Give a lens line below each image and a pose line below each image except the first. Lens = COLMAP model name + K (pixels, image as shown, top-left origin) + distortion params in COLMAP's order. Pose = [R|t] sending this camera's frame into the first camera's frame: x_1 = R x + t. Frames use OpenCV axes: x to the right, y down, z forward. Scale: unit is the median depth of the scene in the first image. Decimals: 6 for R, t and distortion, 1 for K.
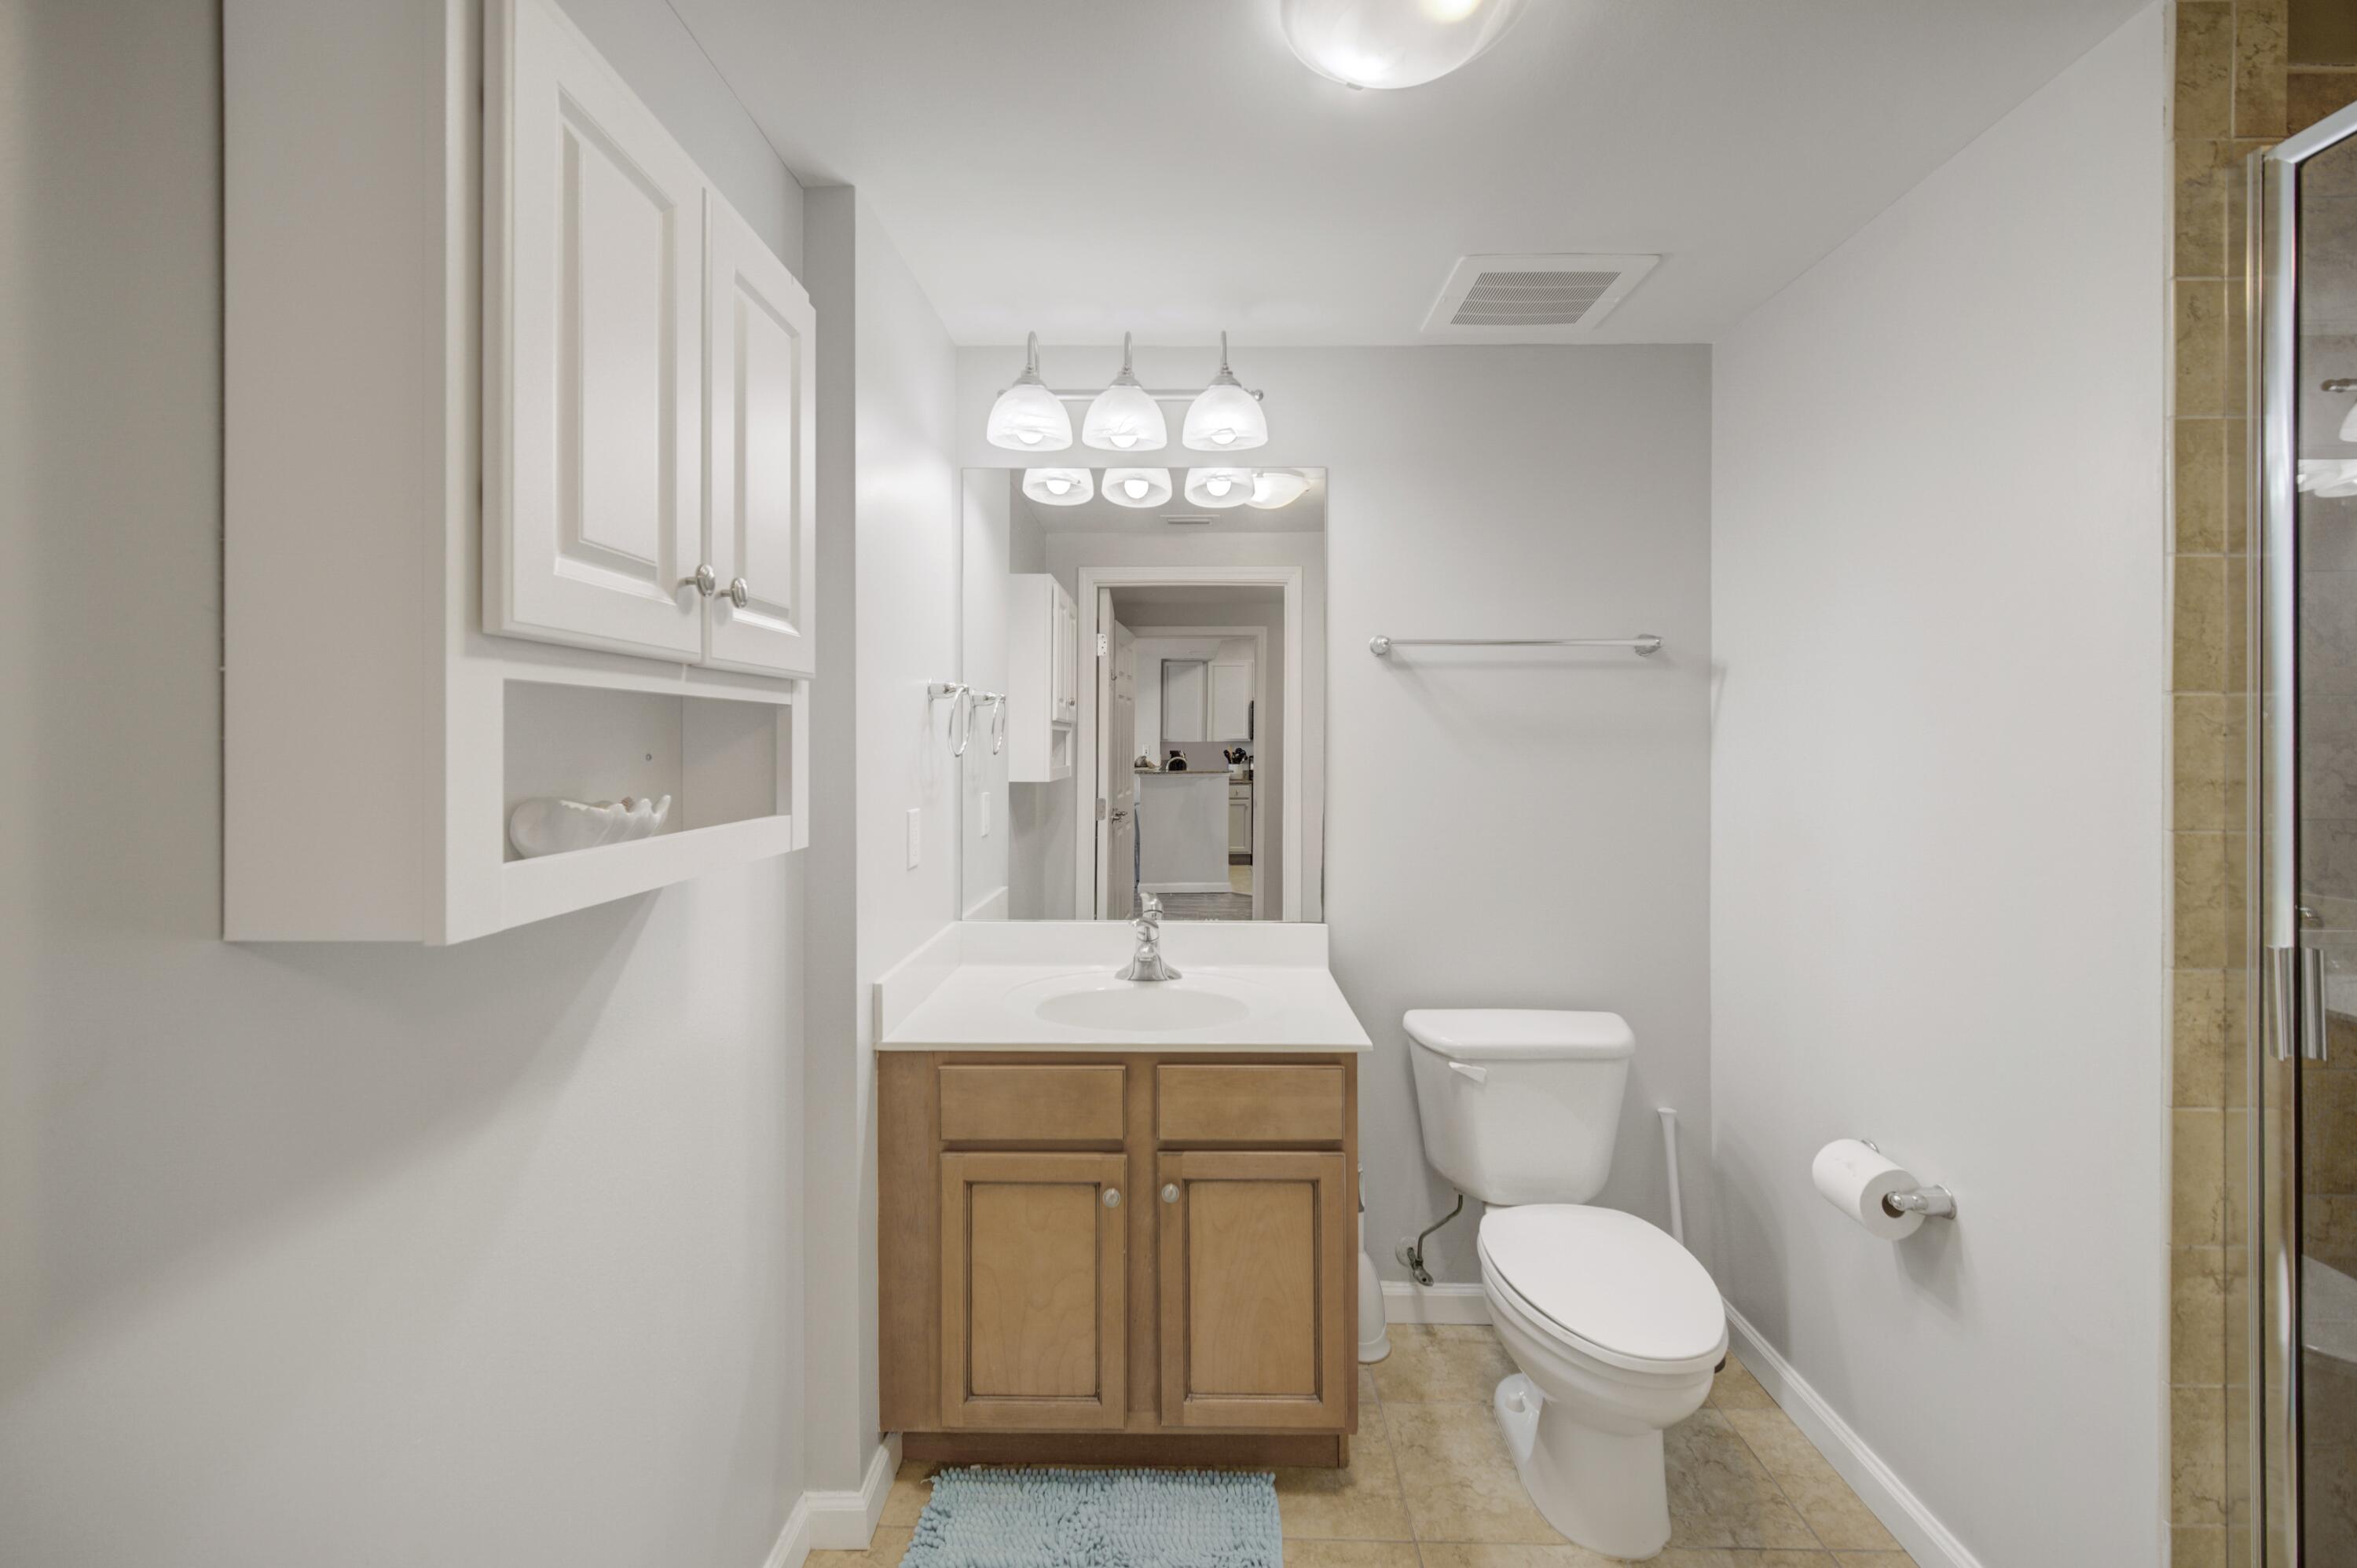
lens RADIAL K [[941.9, 0, 1178.7], [0, 941.9, 745.6], [0, 0, 1]] dist [-0.000697, -0.000555]
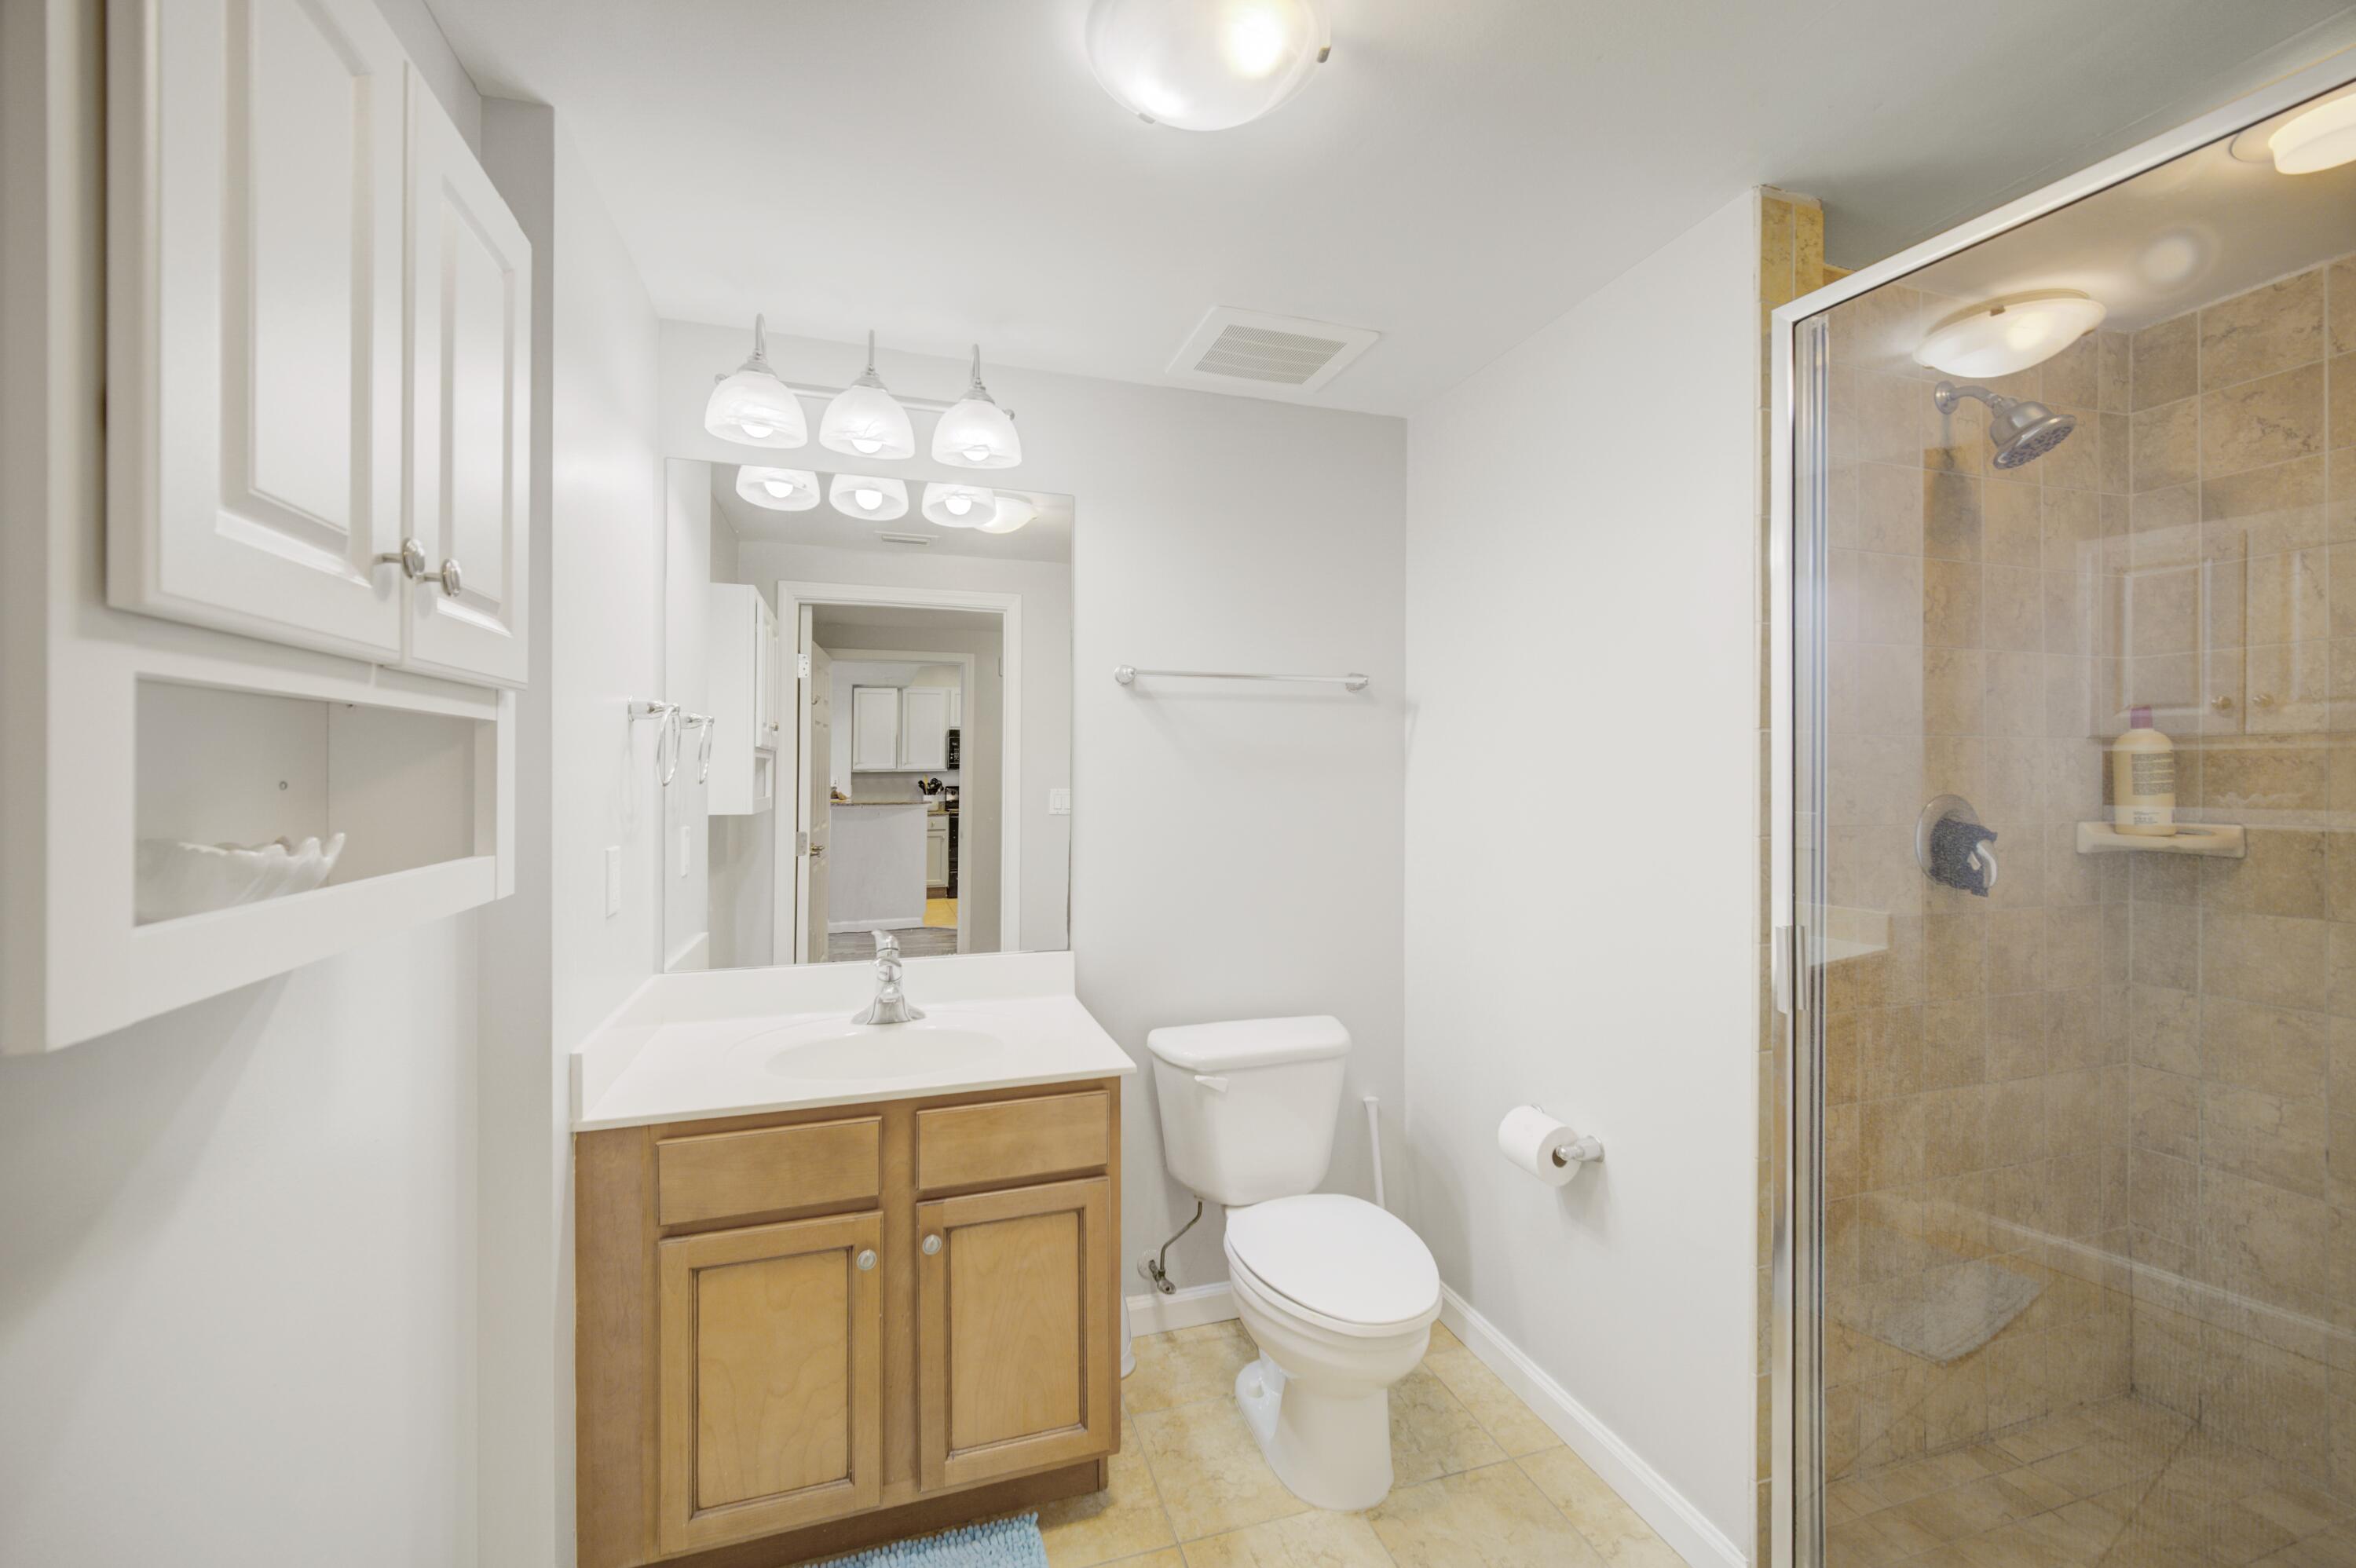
lens RADIAL K [[935.9, 0, 1173.8], [0, 935.9, 775.1], [0, 0, 1]] dist [-0.001990, -0.000076]
pose [[0.947617, -0.001203, 0.319408, -0.075284], [0.001429, 0.999999, -0.000473, 0.003467], [-0.319407, 0.000905, 0.947617, 0.028684]]
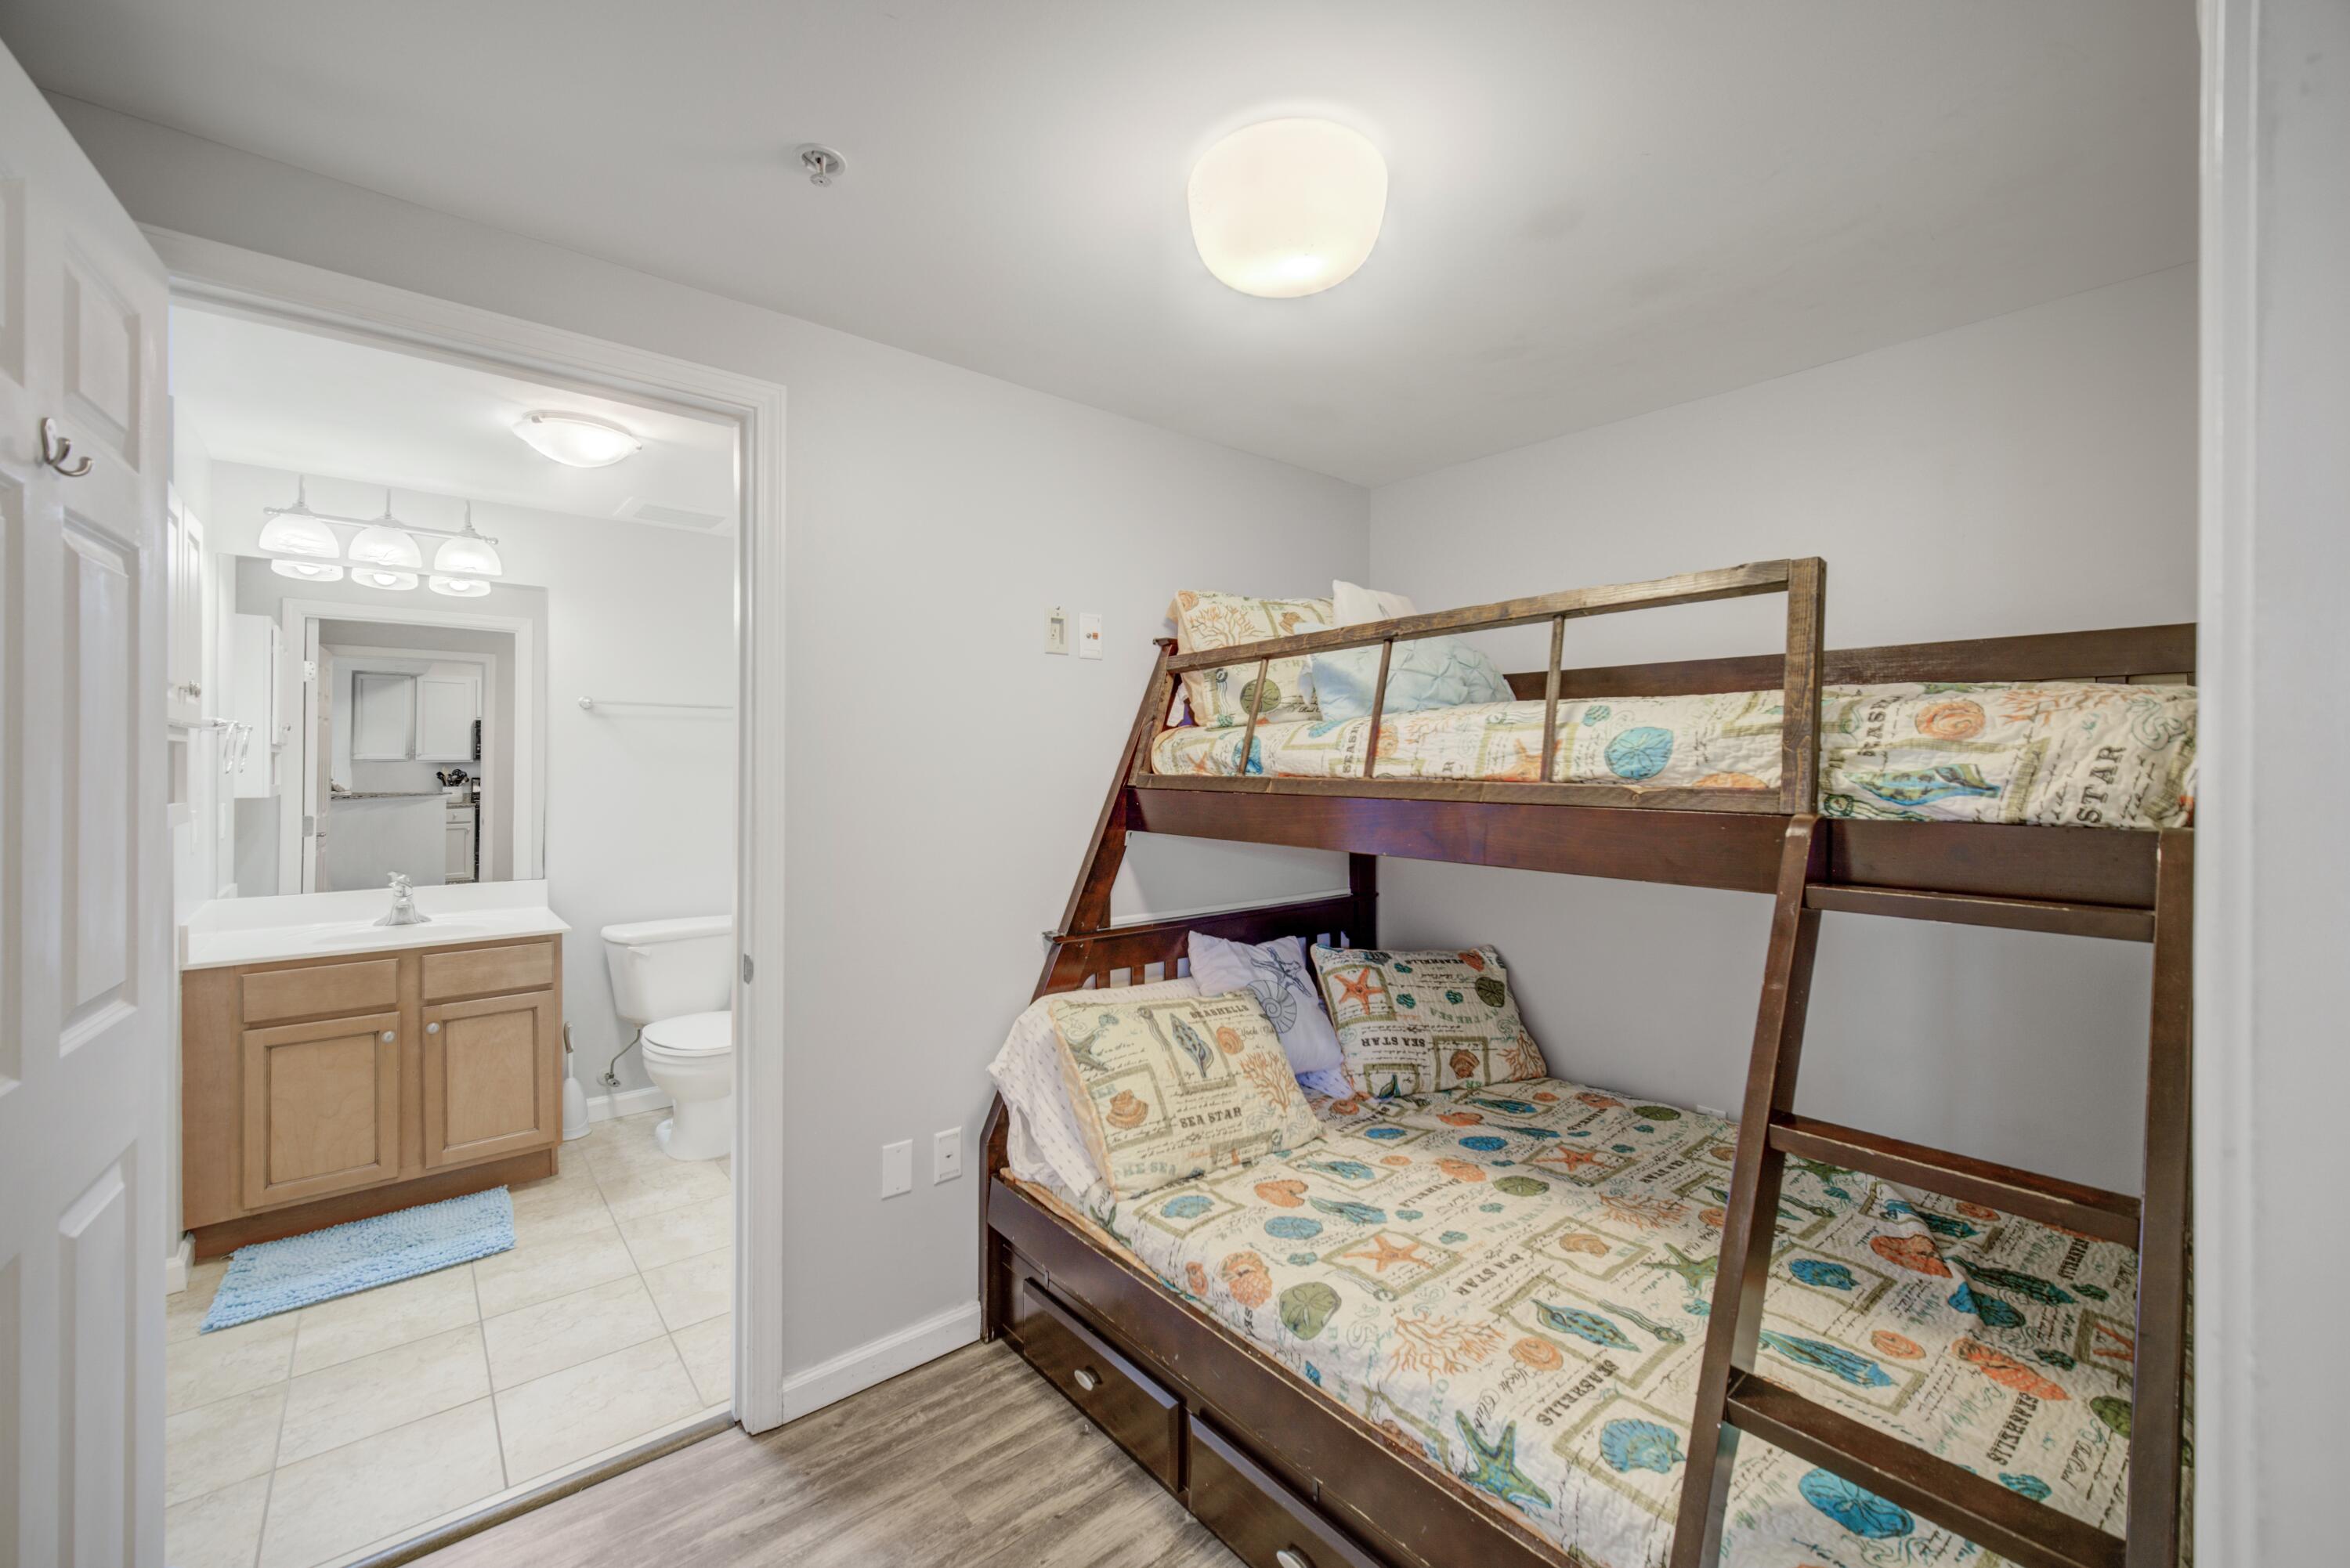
lens RADIAL K [[947.9, 0, 1168.7], [0, 947.9, 766.9], [0, 0, 1]] dist [-0.002247, -0.000010]
pose [[0.756219, -0.001649, 0.654316, -0.117632], [0.001426, 0.999999, 0.000872, 0.003430], [-0.654317, 0.000273, 0.756220, -1.124719]]
